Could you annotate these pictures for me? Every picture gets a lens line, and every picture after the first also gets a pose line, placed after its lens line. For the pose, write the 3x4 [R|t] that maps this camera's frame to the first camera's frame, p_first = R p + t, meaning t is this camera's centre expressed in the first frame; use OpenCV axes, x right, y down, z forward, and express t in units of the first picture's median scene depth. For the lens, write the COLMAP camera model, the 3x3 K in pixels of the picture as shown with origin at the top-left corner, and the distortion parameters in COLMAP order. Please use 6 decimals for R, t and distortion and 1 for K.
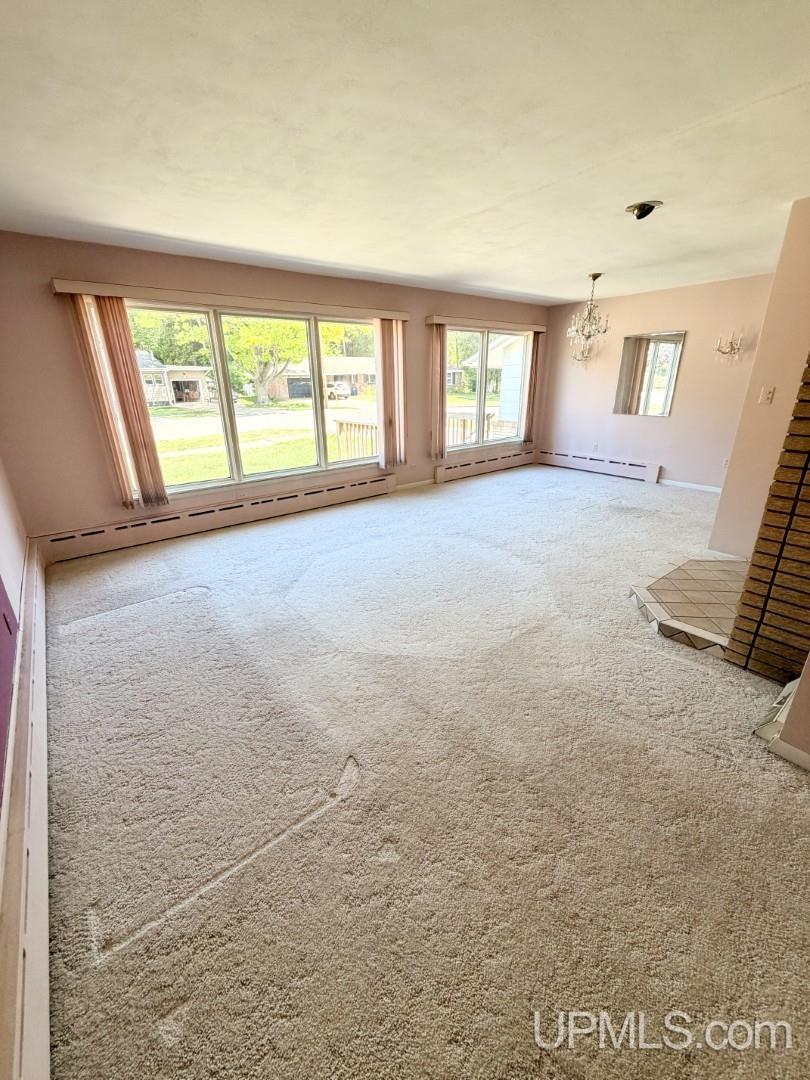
lens RADIAL K [[431.7, 0, 401.3], [0, 431.7, 538.7], [0, 0, 1]] dist [0.003237, -0.000732]
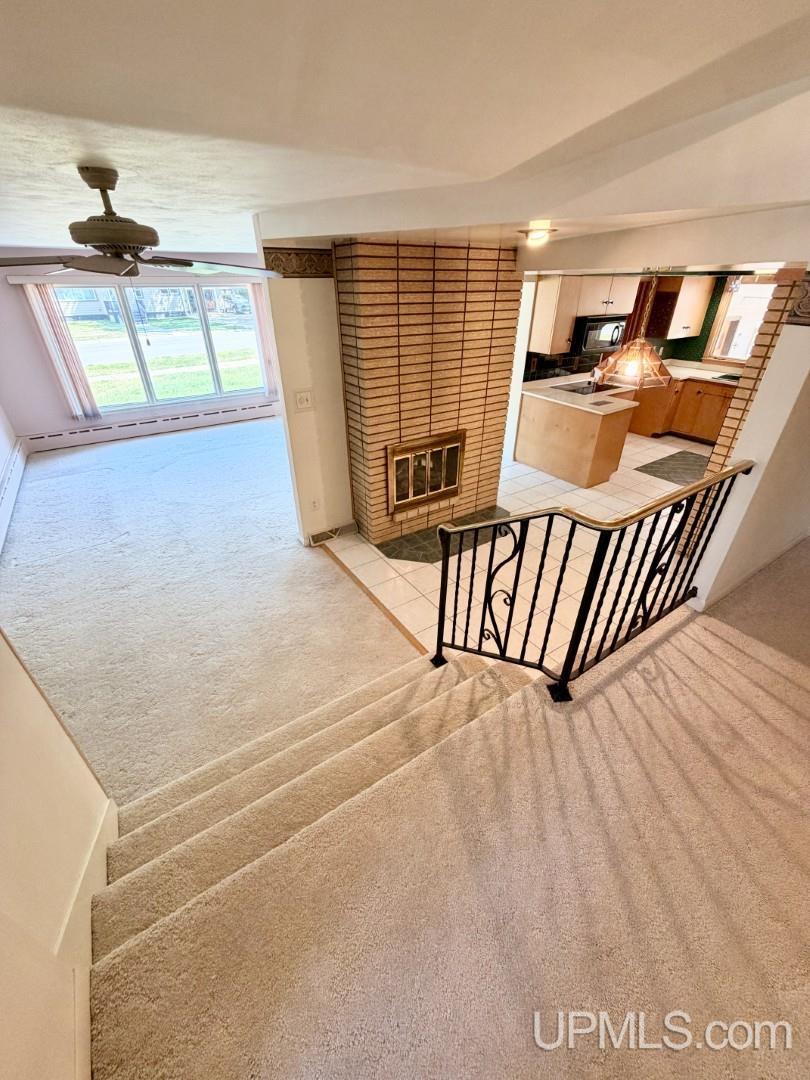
lens RADIAL K [[431.7, 0, 405.8], [0, 431.7, 538.0], [0, 0, 1]] dist [0.003237, -0.000732]
pose [[0.996525, 0.052139, -0.064956, 0.707468], [-0.039585, 0.982608, 0.181425, 0.017878], [0.073285, -0.178223, 0.981257, -0.557844]]
